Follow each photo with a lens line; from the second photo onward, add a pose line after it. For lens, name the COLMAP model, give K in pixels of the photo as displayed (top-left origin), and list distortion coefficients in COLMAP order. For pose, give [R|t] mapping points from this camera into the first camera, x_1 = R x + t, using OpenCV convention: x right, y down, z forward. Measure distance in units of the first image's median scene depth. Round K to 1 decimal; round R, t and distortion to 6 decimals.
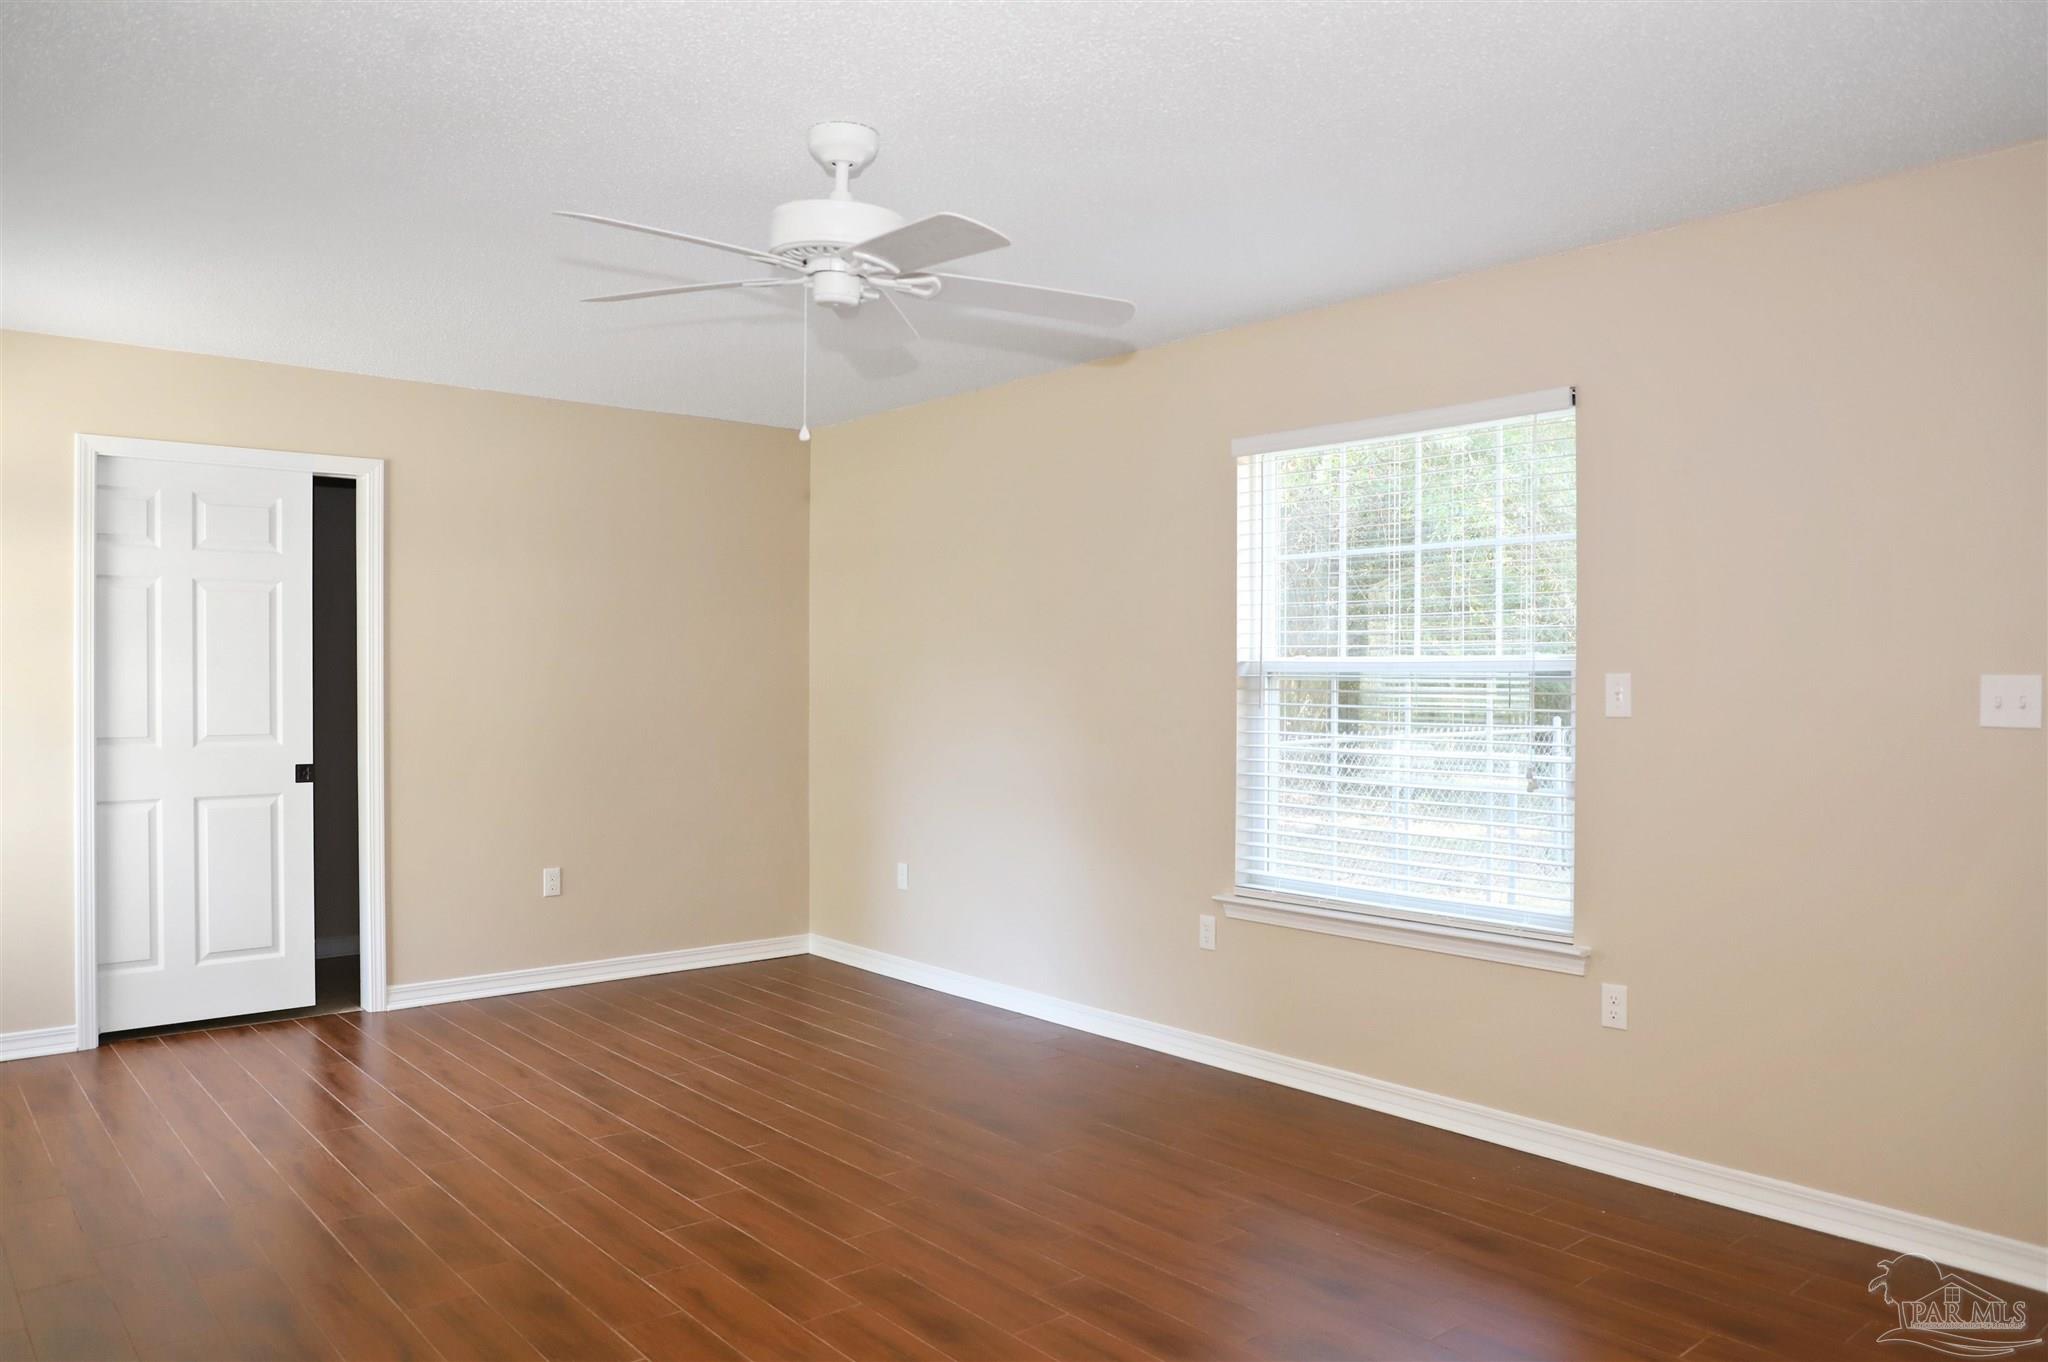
lens RADIAL K [[1444.9, 0, 1017.2], [0, 1444.9, 681.9], [0, 0, 1]] dist [-0.066293, 0.011461]
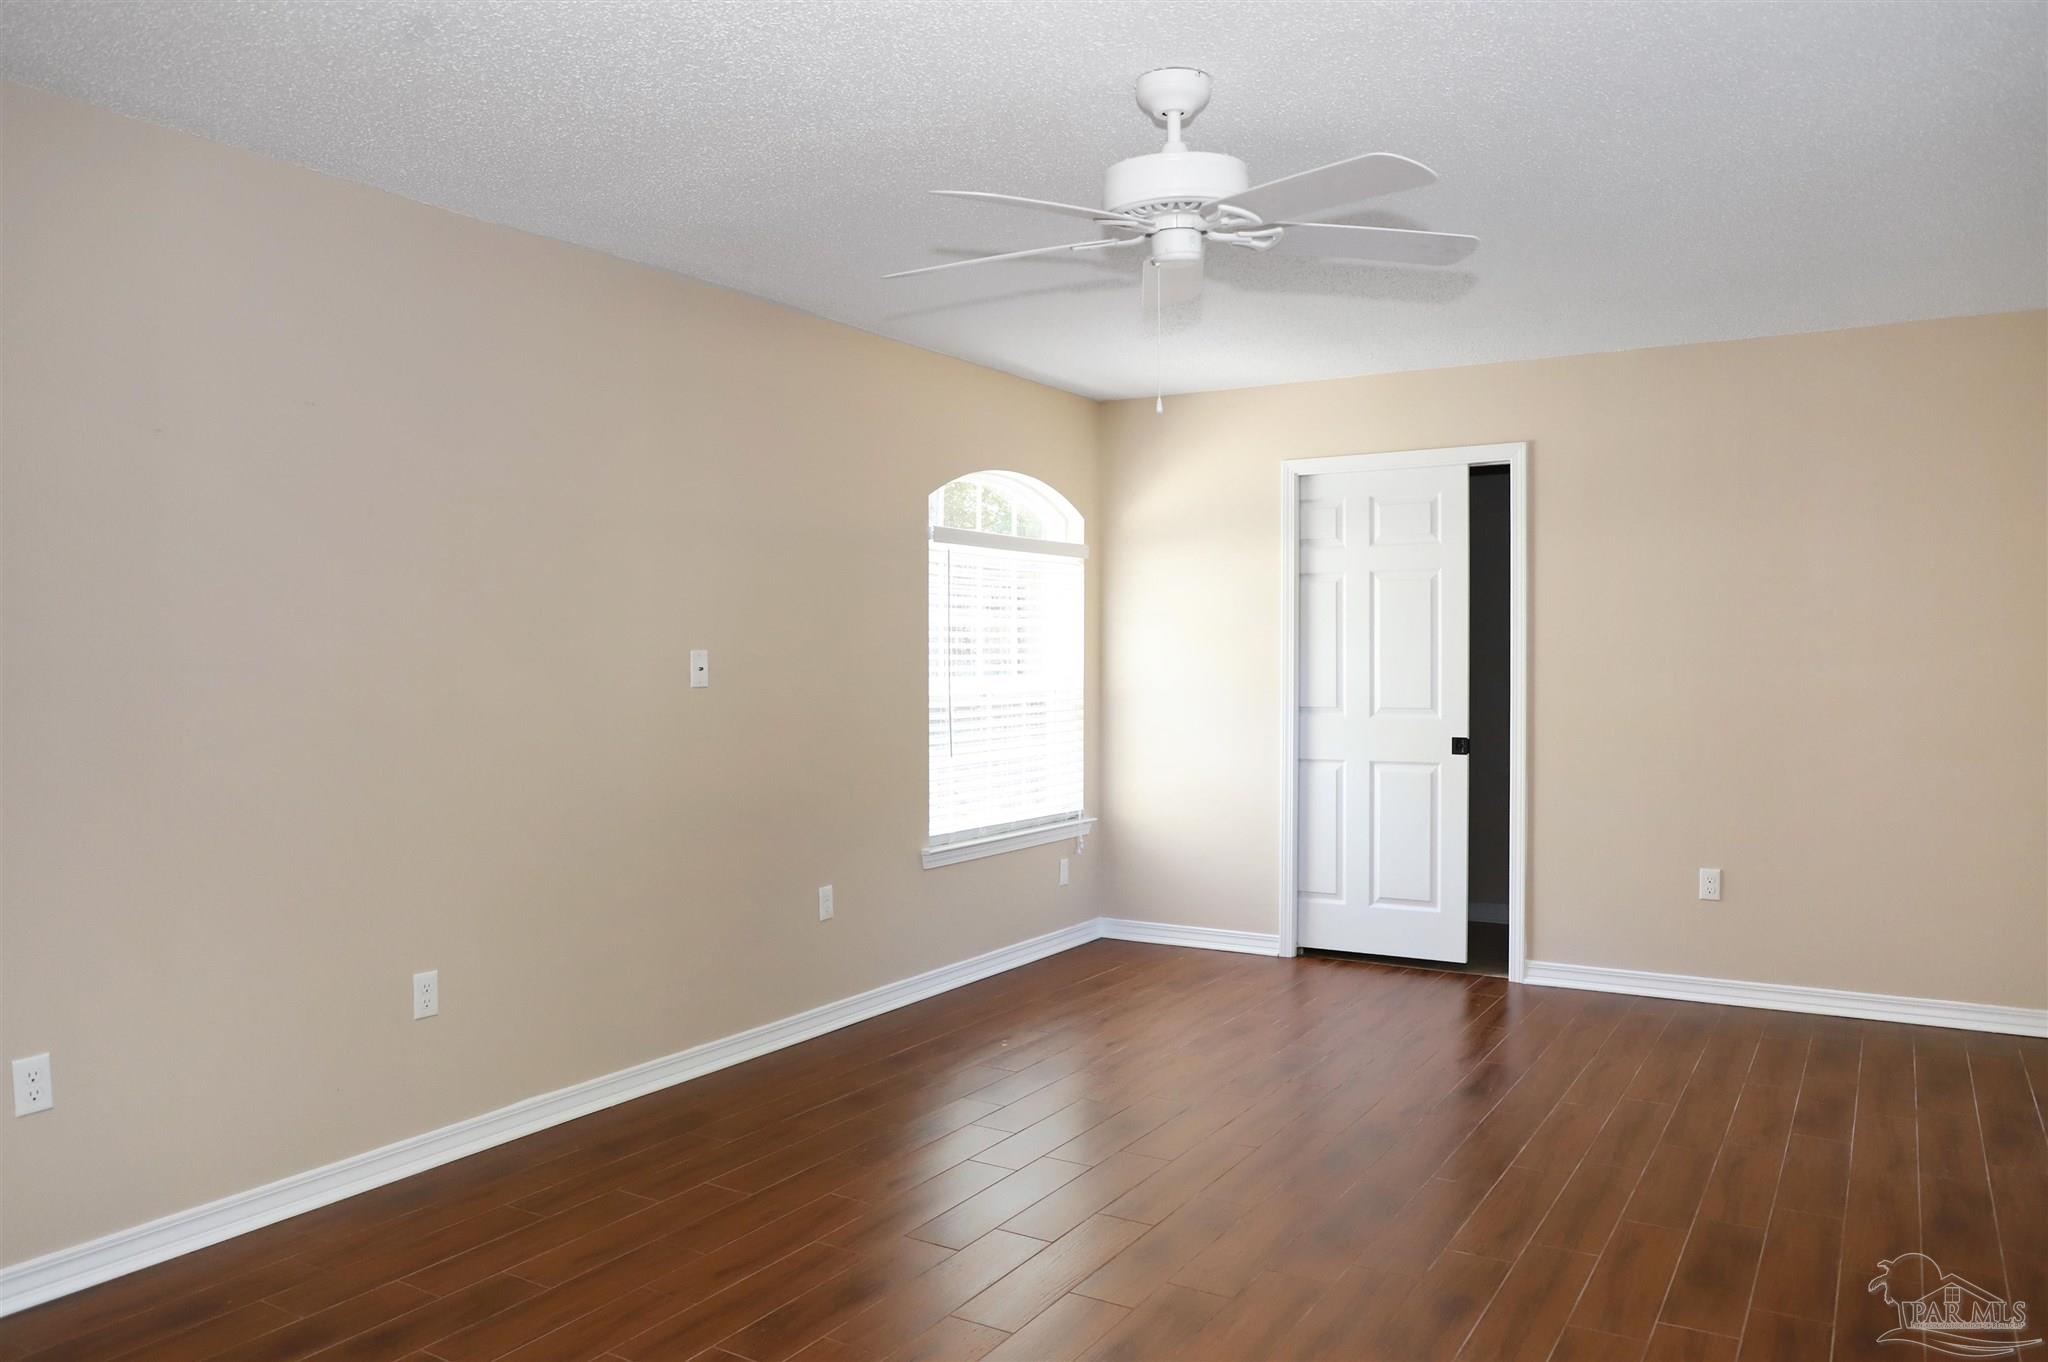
lens RADIAL K [[1444.9, 0, 1010.1], [0, 1444.9, 685.7], [0, 0, 1]] dist [-0.066293, 0.011461]
pose [[0.293082, 0.016750, -0.955941, 0.453007], [0.003787, 0.999818, 0.018680, -0.002882], [0.956080, -0.009095, 0.292965, 0.373929]]
